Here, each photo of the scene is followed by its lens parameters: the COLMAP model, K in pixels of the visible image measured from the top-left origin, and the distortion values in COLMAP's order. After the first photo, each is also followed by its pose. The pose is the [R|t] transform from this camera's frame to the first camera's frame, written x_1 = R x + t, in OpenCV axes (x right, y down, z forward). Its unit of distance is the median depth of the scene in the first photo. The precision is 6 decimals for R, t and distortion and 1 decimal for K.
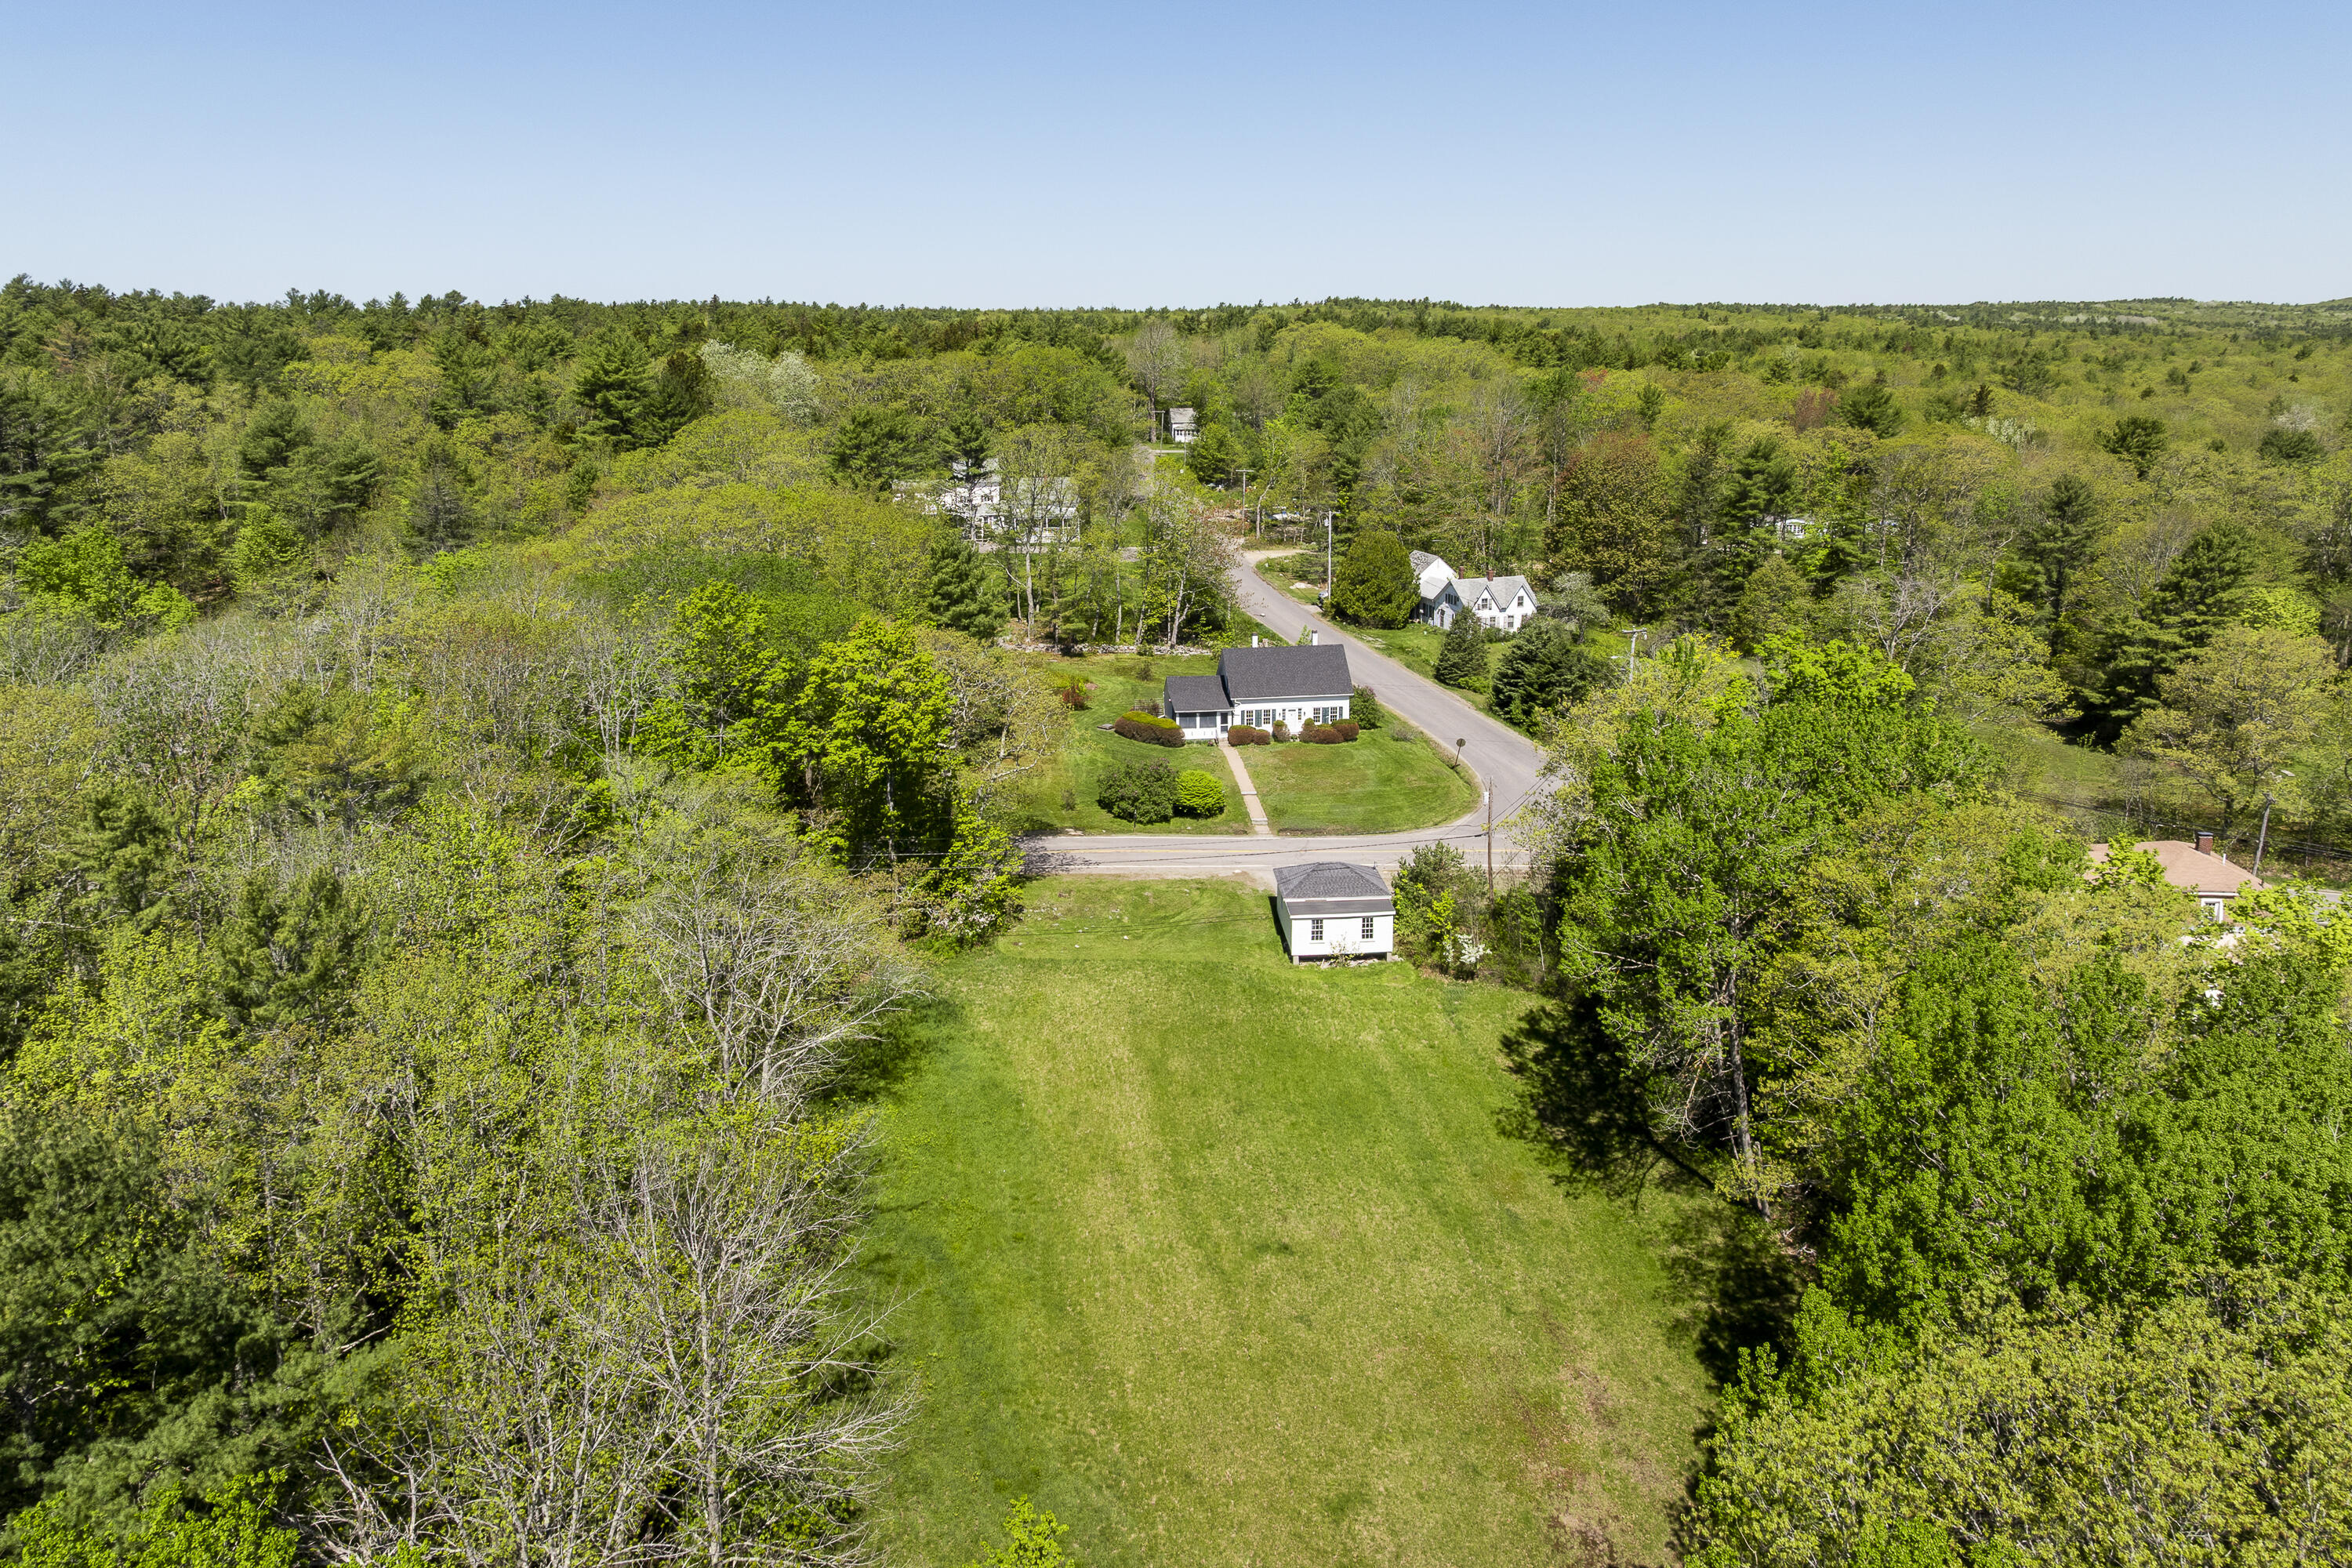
lens RADIAL K [[1772.3, 0, 1178.7], [0, 1772.3, 688.1], [0, 0, 1]] dist [-0.008199, -0.004078]
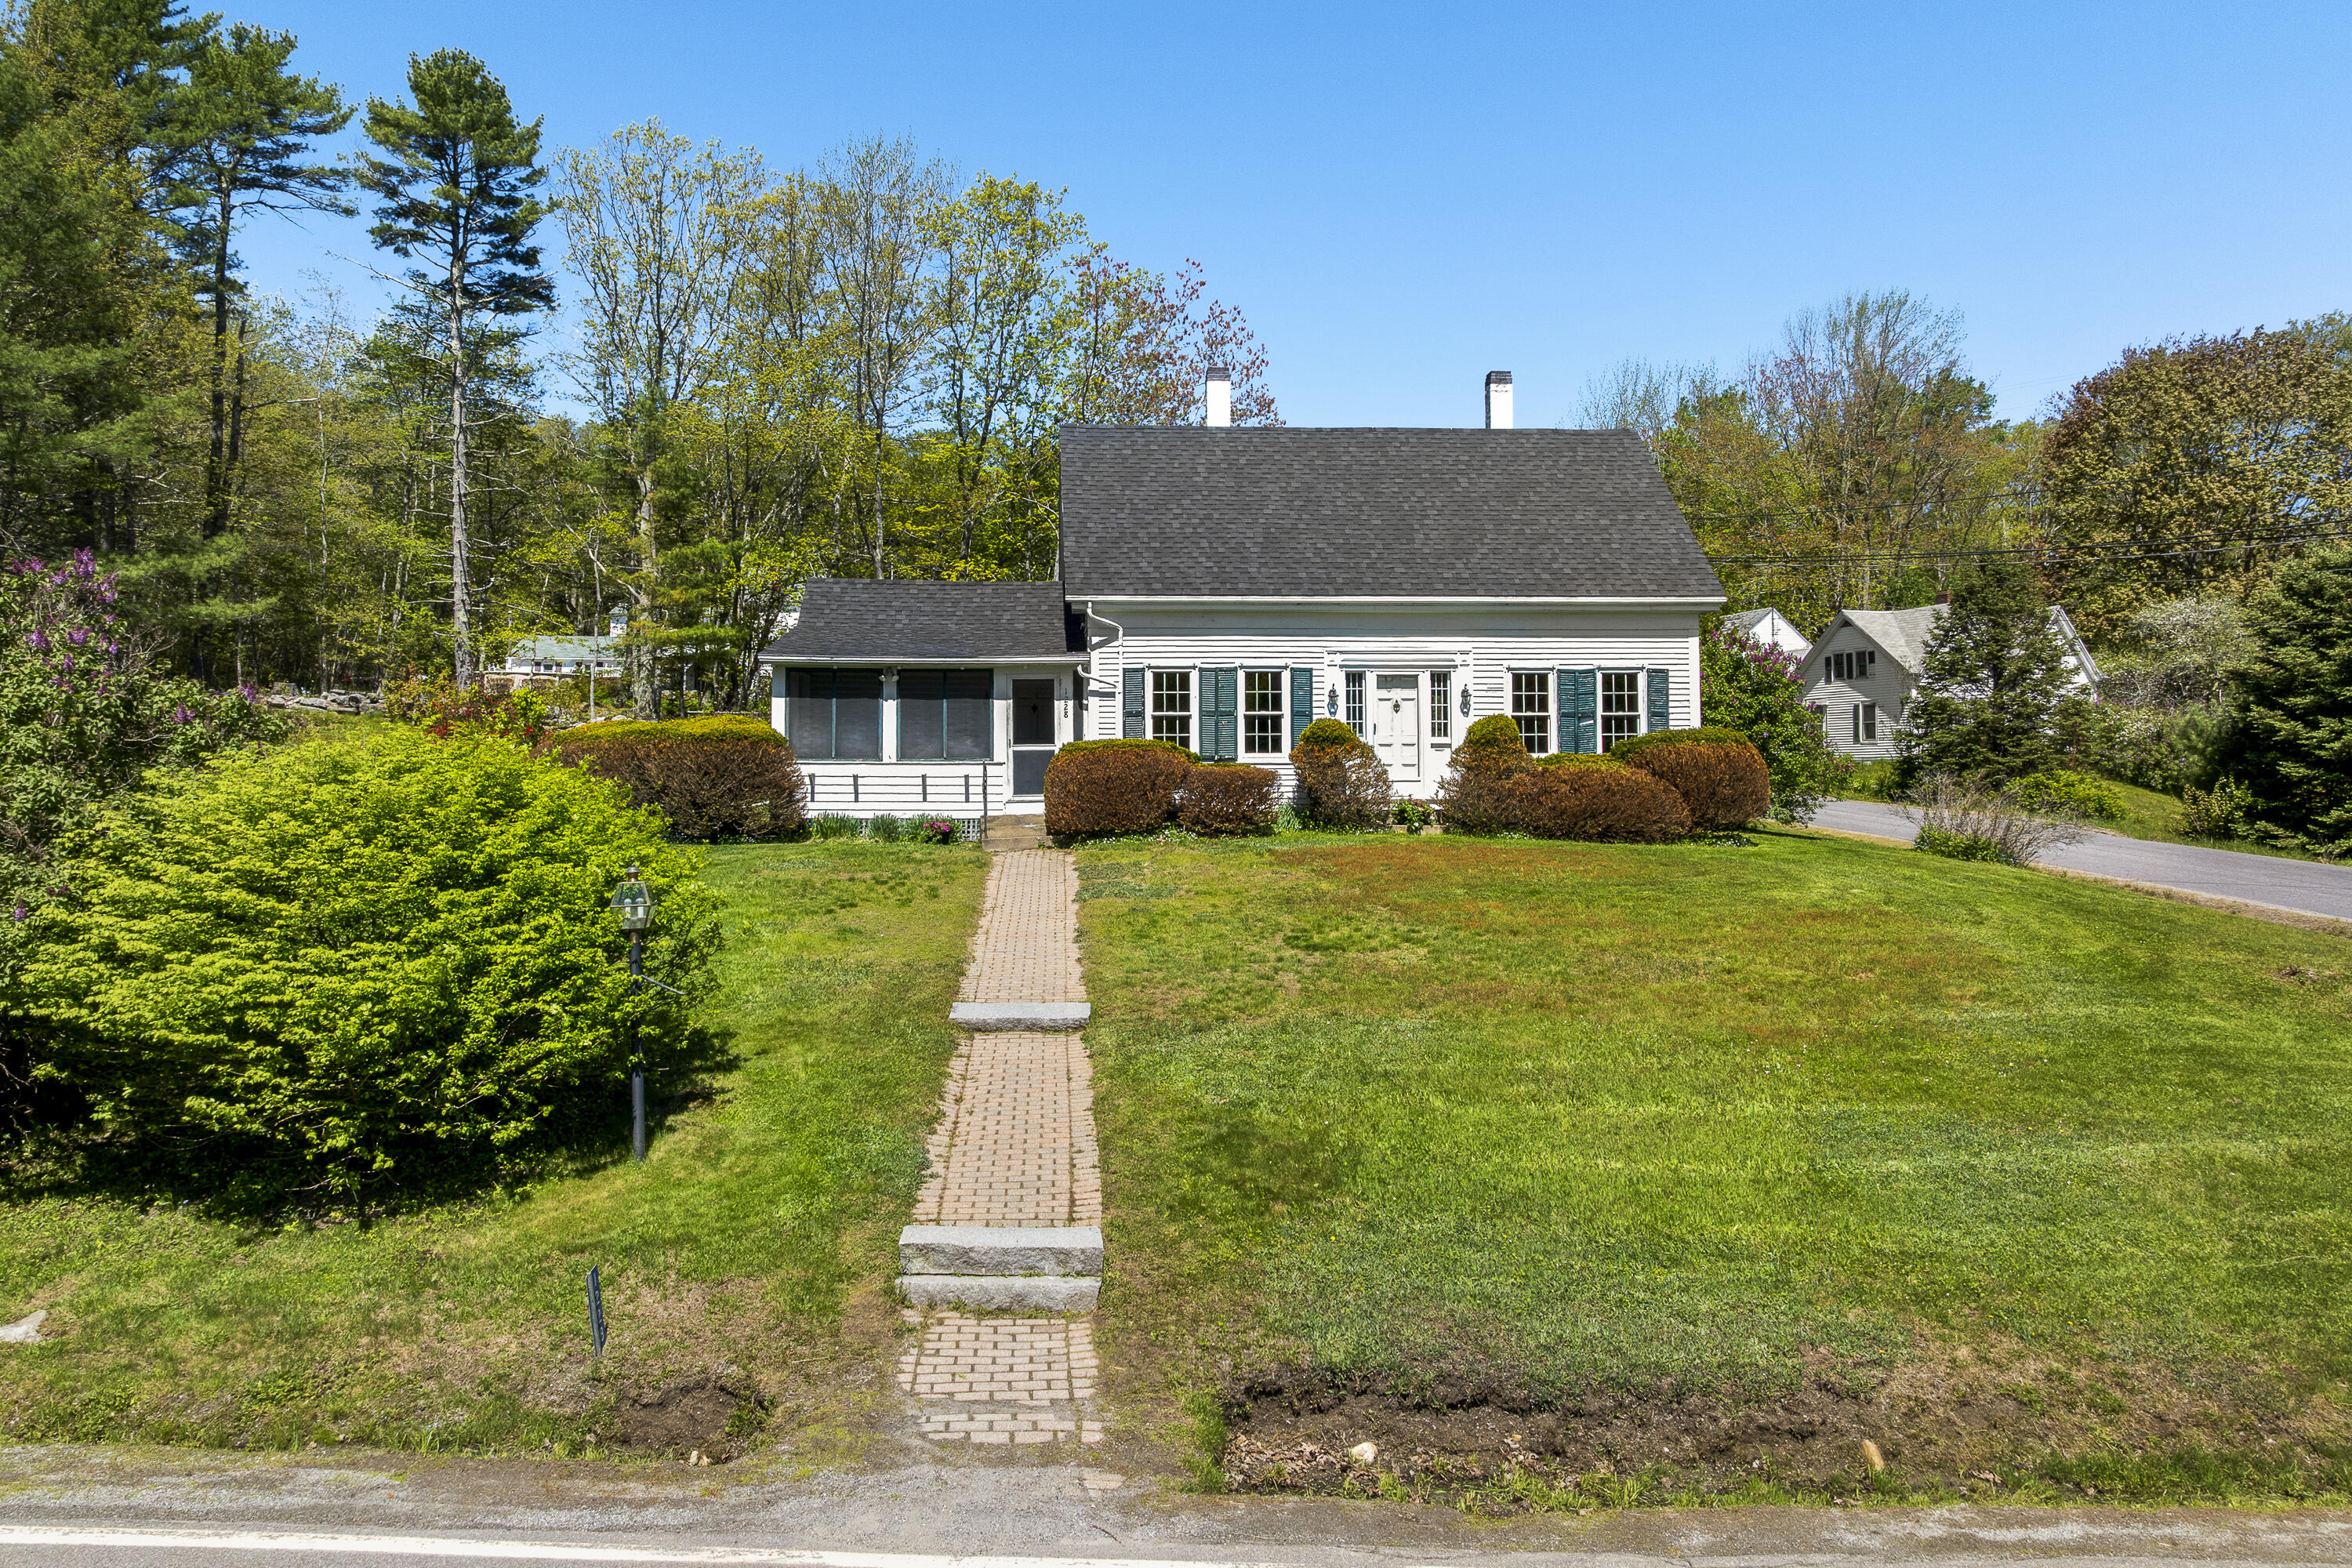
lens RADIAL K [[1772.3, 0, 1178.7], [0, 1772.3, 688.1], [0, 0, 1]] dist [-0.008199, -0.004078]
pose [[0.997740, -0.004615, -0.067039, 0.053481], [-0.012726, 0.966610, -0.255935, 0.062554], [0.065982, 0.256210, 0.964367, 0.820666]]
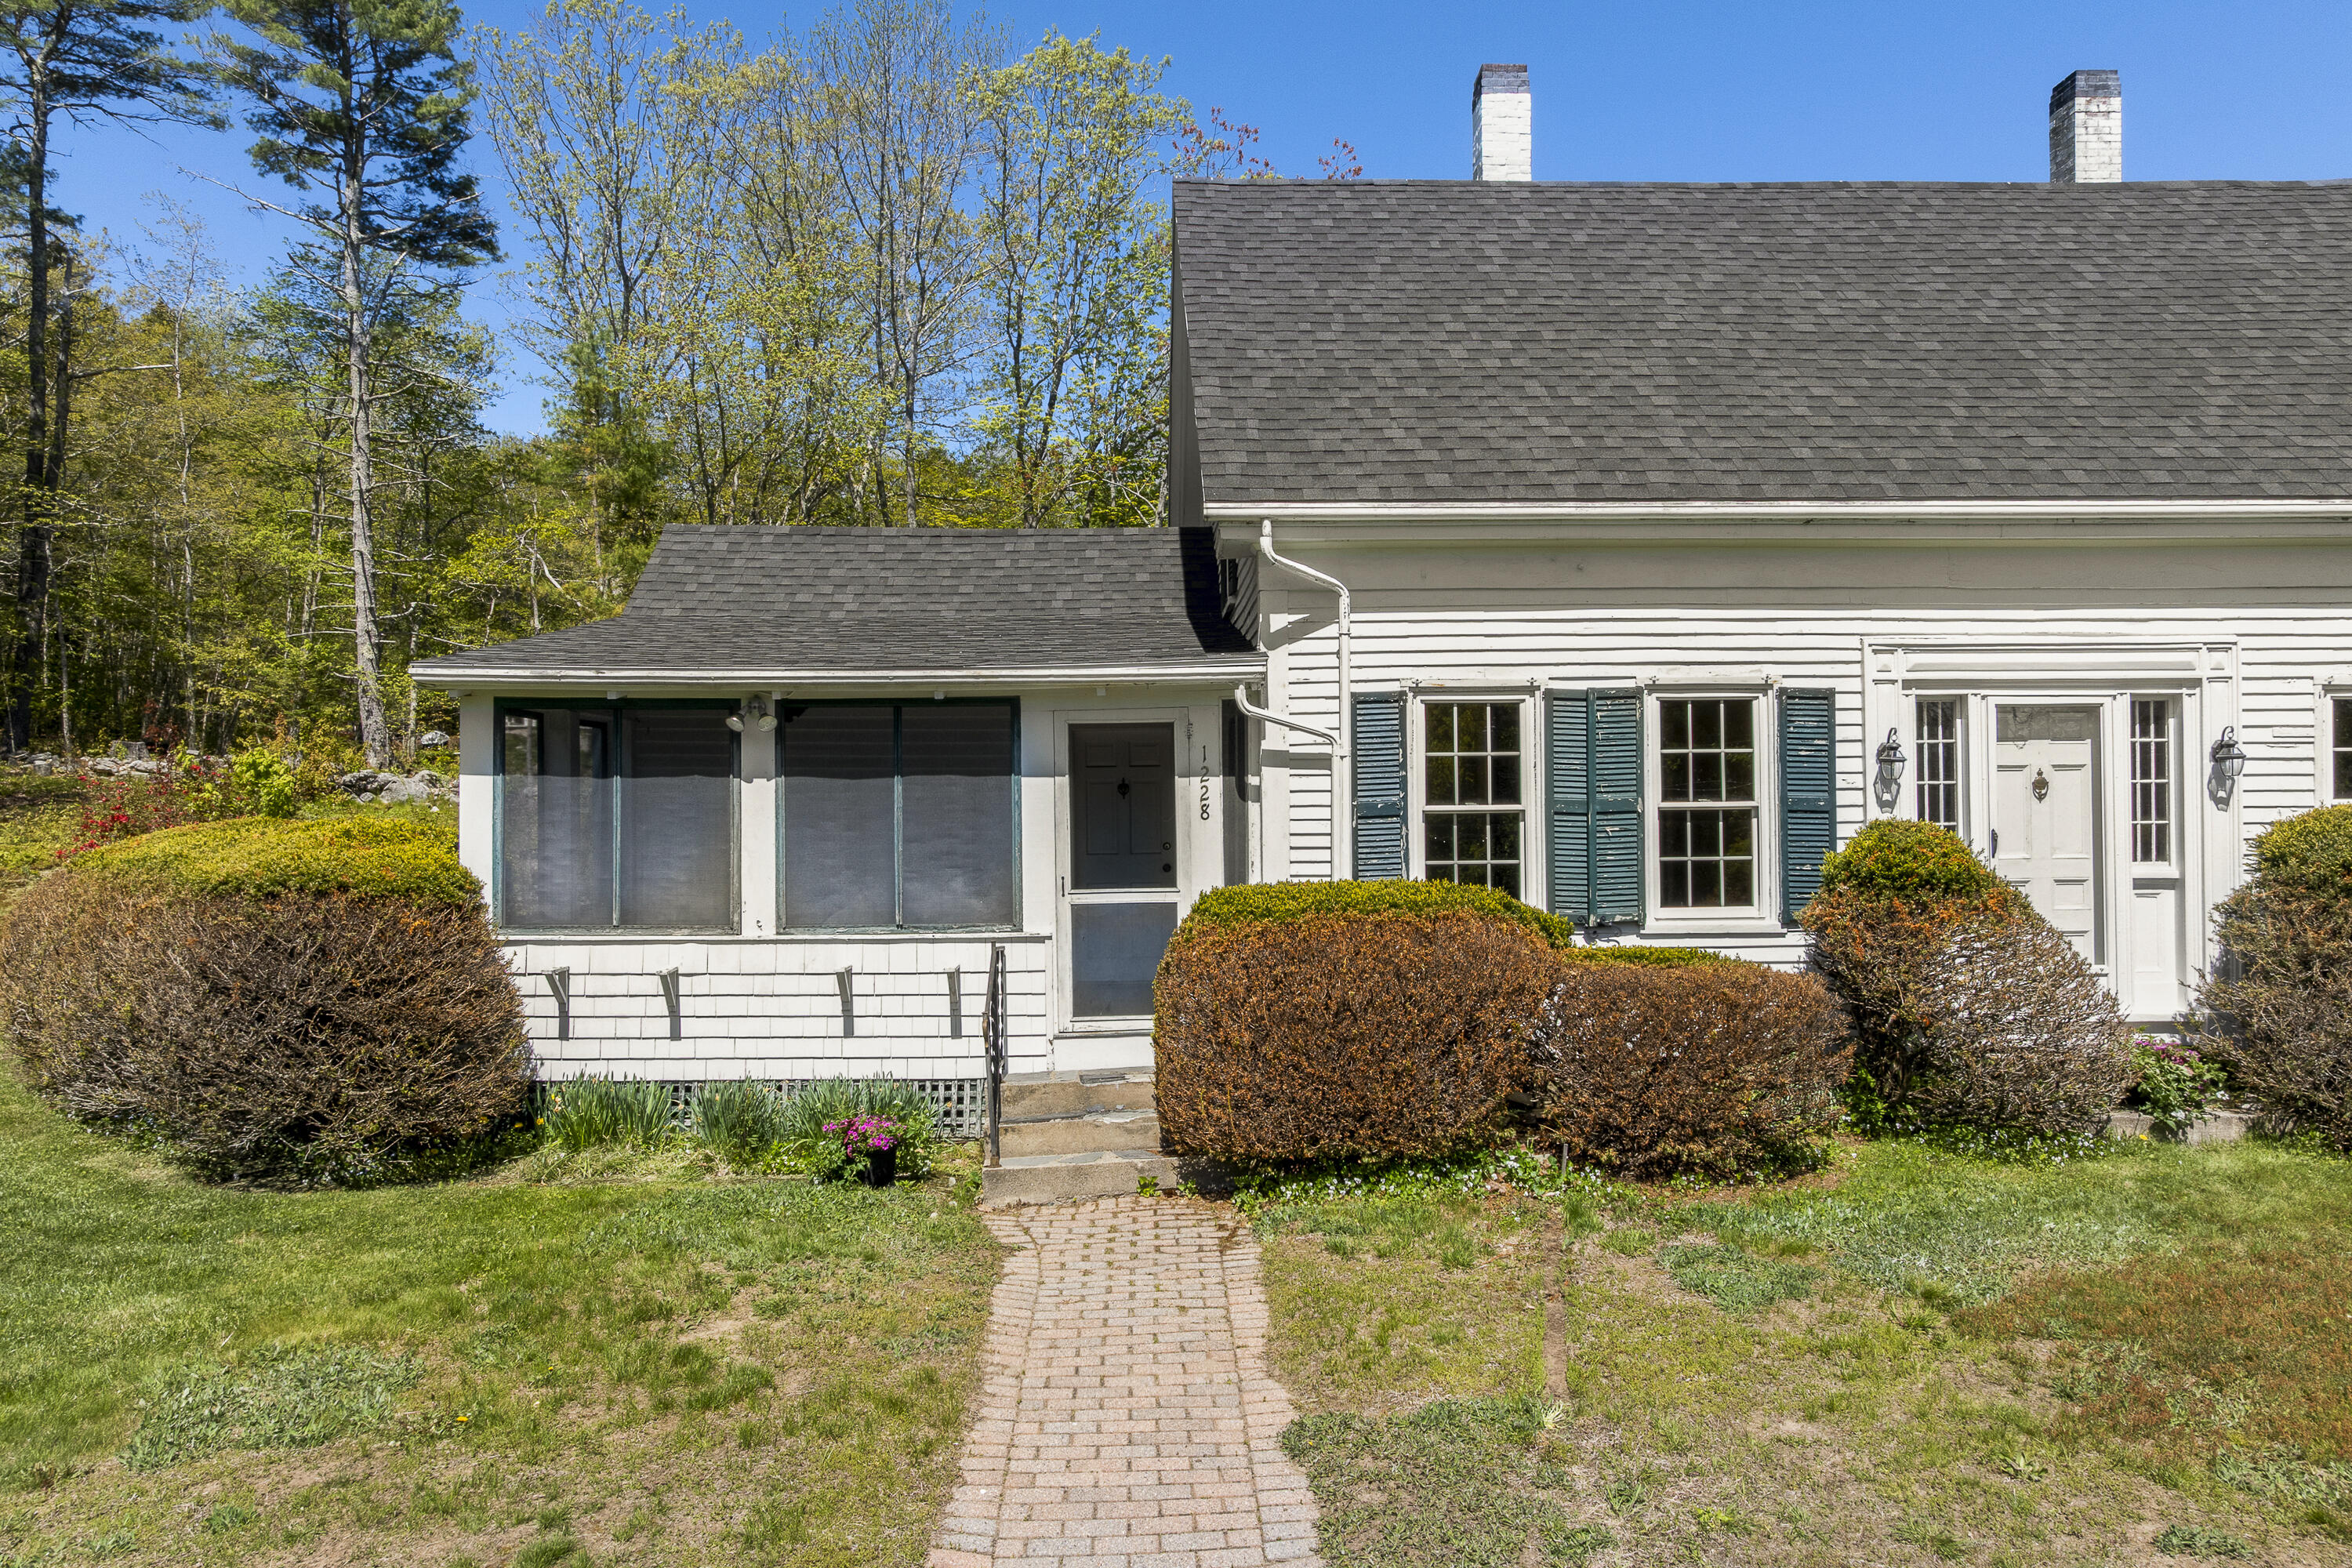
lens RADIAL K [[1772.3, 0, 1178.7], [0, 1772.3, 688.1], [0, 0, 1]] dist [-0.008199, -0.004078]
pose [[0.993658, -0.015291, -0.111400, 0.036205], [-0.016881, 0.959197, -0.282235, 0.033253], [0.111170, 0.282325, 0.952855, 0.929693]]
